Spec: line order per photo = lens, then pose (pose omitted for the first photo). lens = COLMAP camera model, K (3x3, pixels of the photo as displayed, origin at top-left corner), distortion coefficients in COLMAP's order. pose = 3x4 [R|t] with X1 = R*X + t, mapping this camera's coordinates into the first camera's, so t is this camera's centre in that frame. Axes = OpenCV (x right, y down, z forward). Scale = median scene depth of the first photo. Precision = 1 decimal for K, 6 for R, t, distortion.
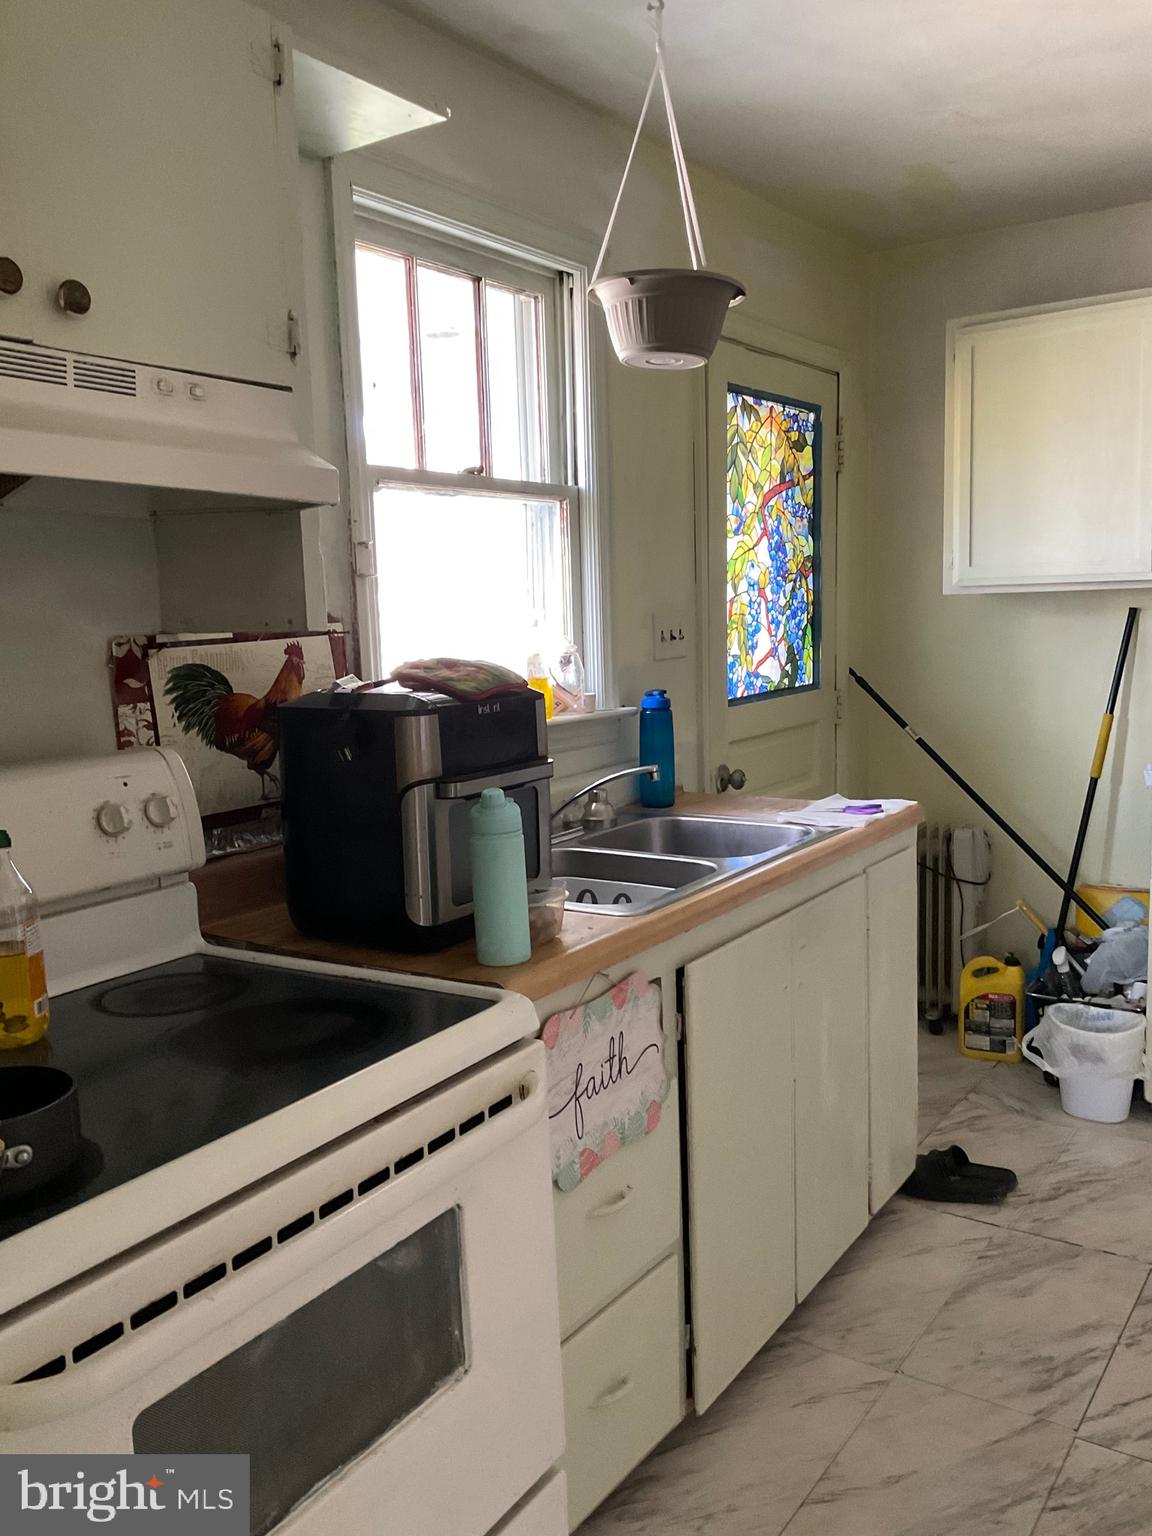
lens RADIAL K [[1280.9, 0, 574.2], [0, 1280.9, 764.9], [0, 0, 1]] dist [0.030887, -0.046234]
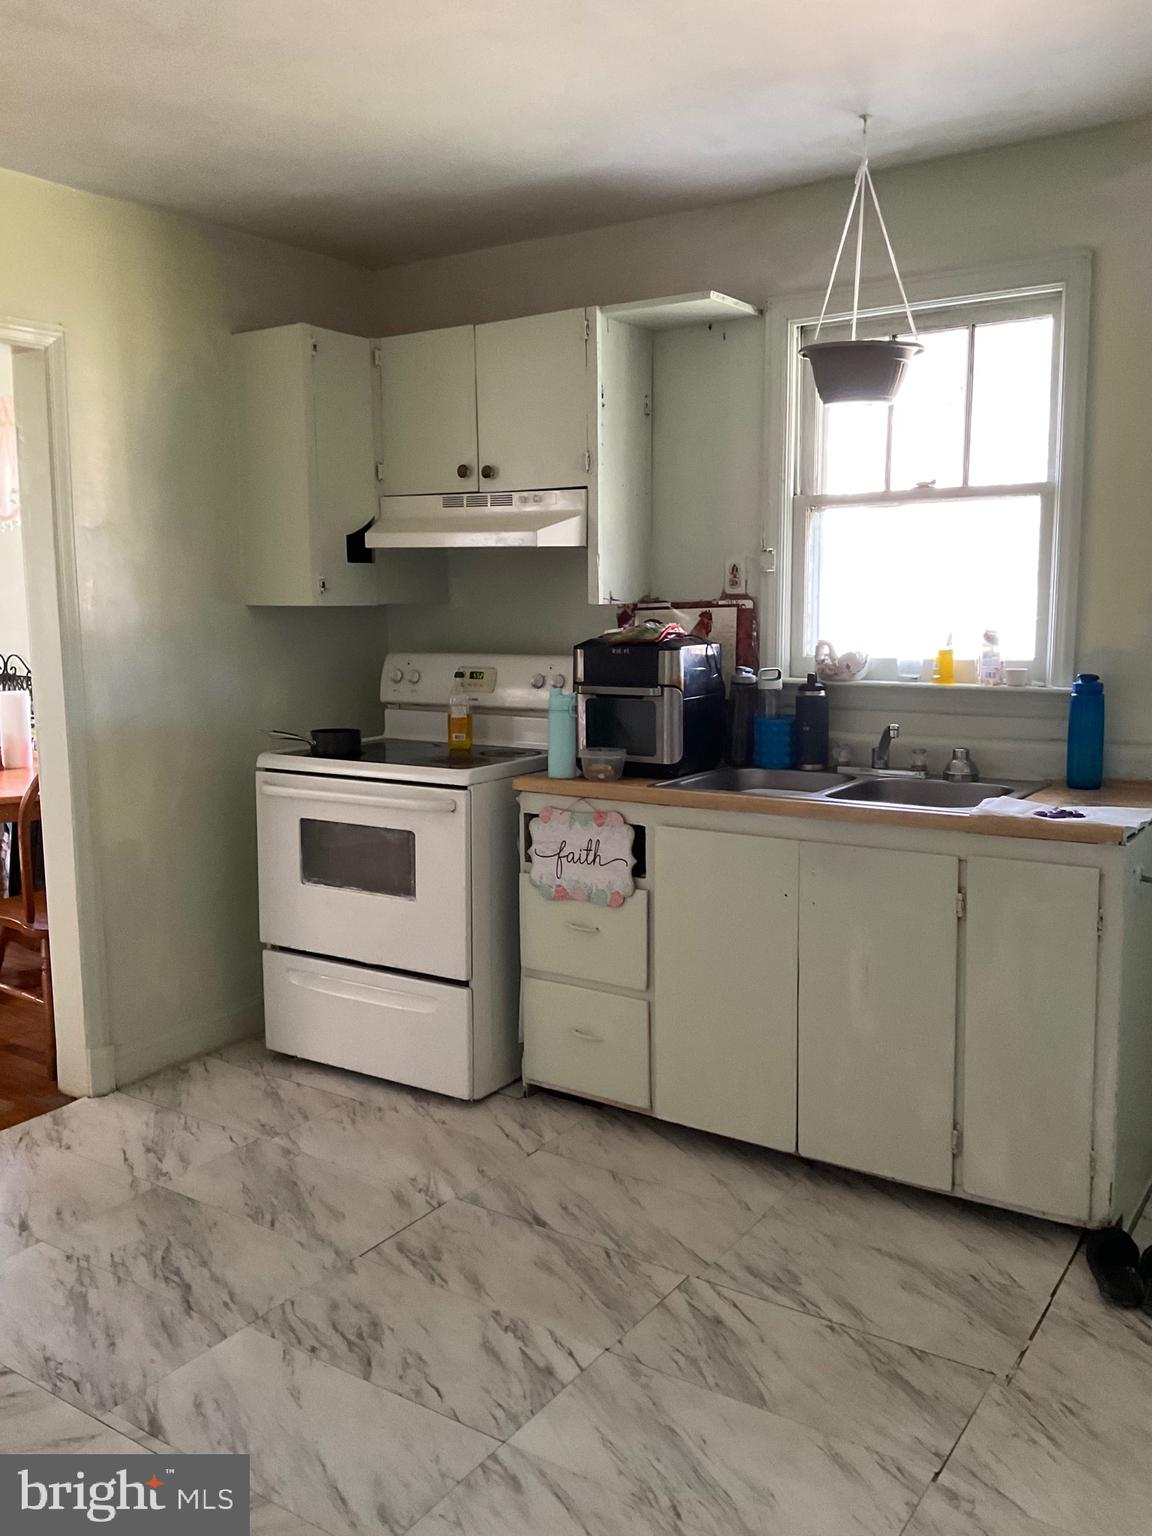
lens RADIAL K [[1280.9, 0, 574.1], [0, 1280.9, 766.0], [0, 0, 1]] dist [0.030887, -0.046234]
pose [[-0.001857, 0.163118, -0.986605, 1.656723], [-0.113722, 0.980171, 0.162269, -0.162231], [0.993511, 0.112500, 0.016730, 0.876805]]
